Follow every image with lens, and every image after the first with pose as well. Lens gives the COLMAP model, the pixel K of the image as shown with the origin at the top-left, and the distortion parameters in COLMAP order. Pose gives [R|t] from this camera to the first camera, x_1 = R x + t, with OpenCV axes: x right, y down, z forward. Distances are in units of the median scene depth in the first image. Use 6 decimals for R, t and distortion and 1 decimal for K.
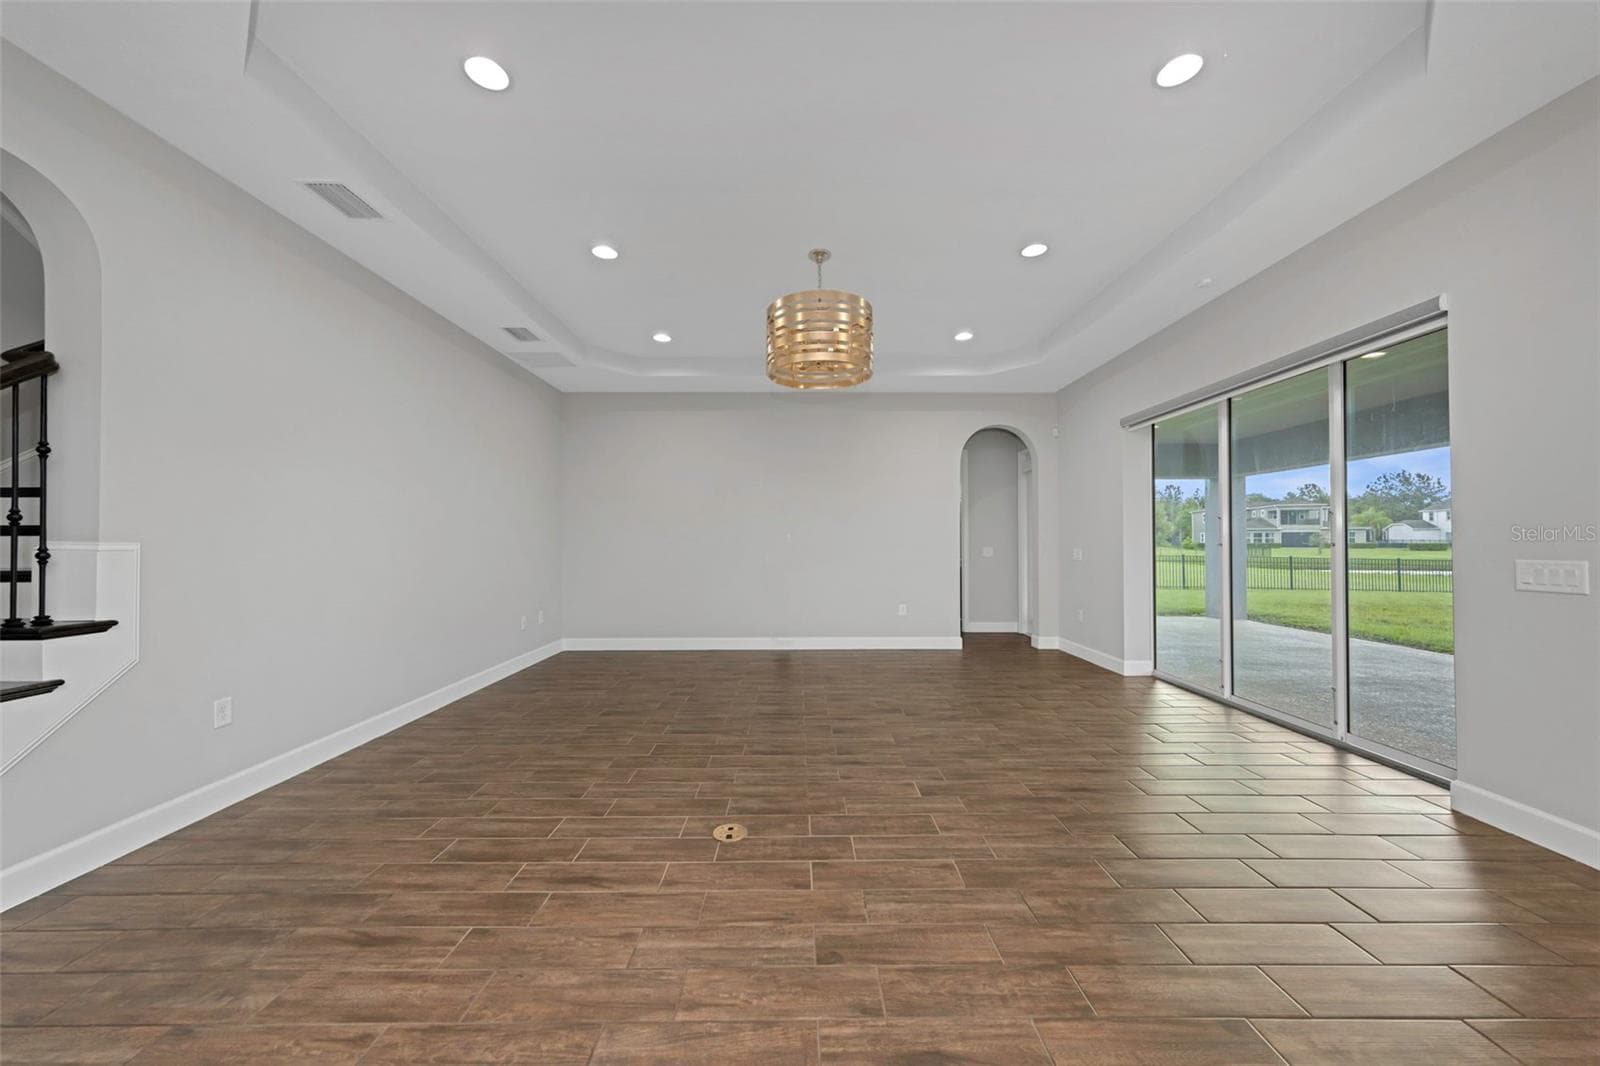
lens RADIAL K [[570.3, 0, 800.0], [0, 570.3, 533.0], [0, 0, 1]] dist [-0.001577, -0.000126]
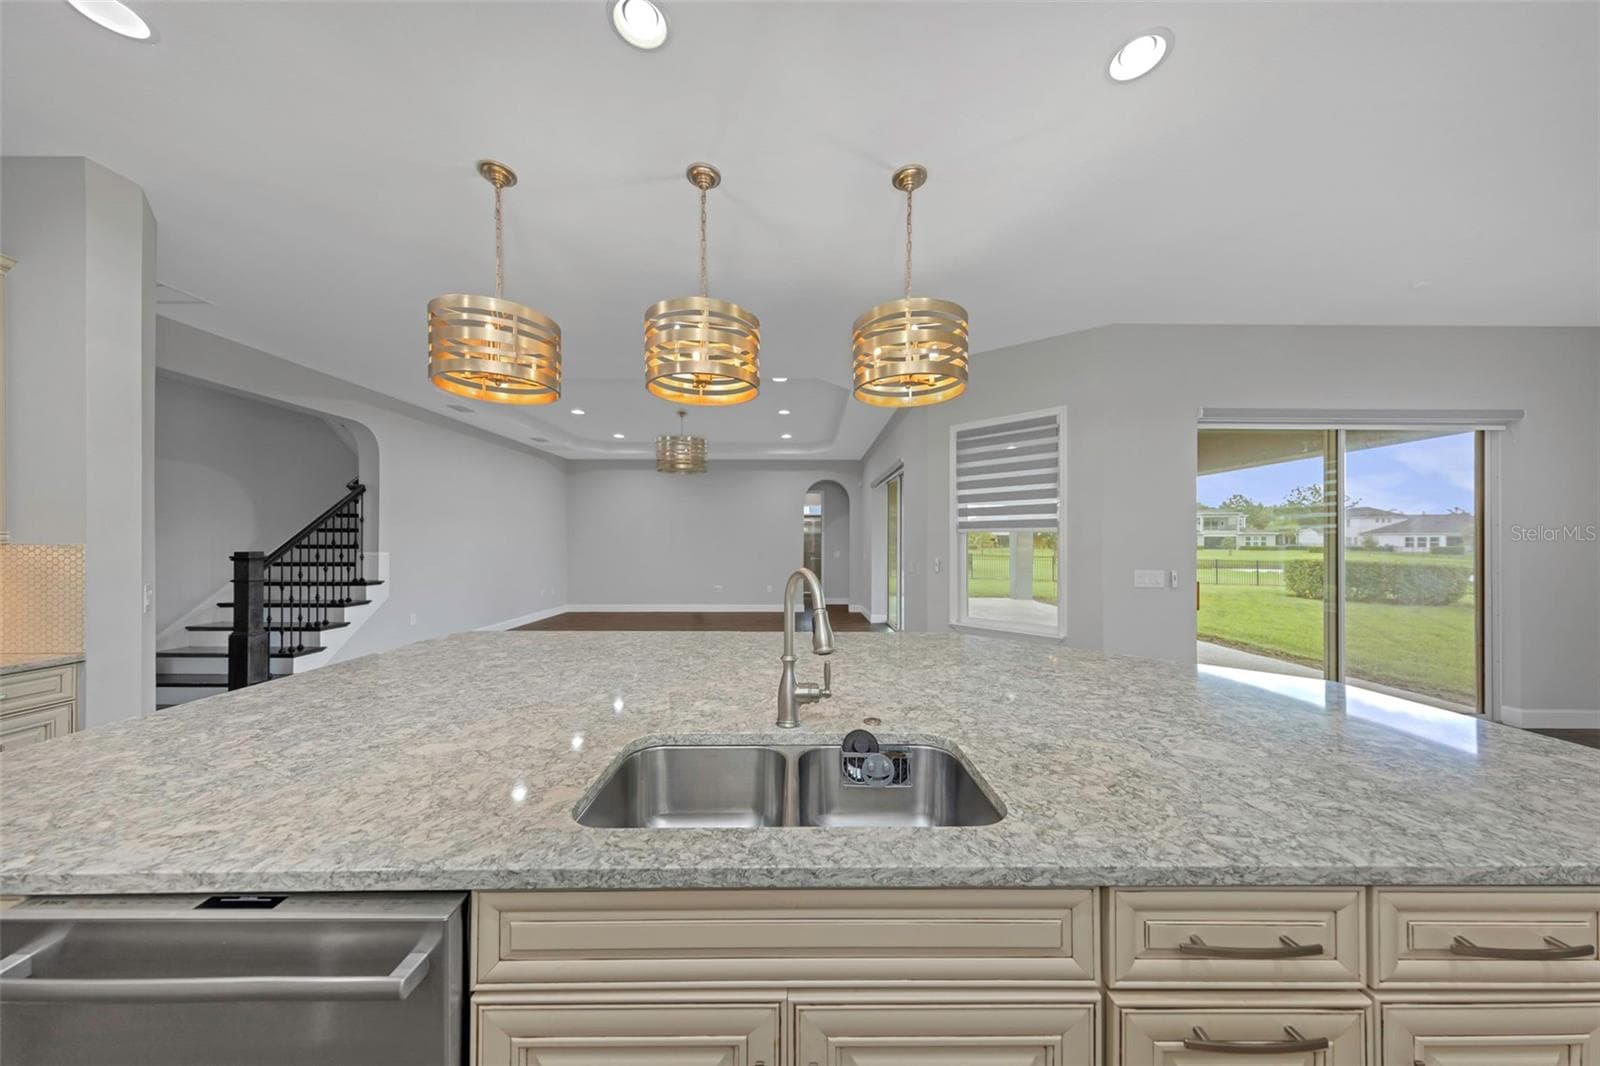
lens RADIAL K [[500.9, 0, 800.0], [0, 500.9, 533.0], [0, 0, 1]] dist [-0.019111, -0.000052]
pose [[0.999983, 0.004954, -0.003033, 0.300644], [-0.004963, 0.999983, -0.003075, -0.029186], [0.003018, 0.003090, 0.999991, -0.519447]]
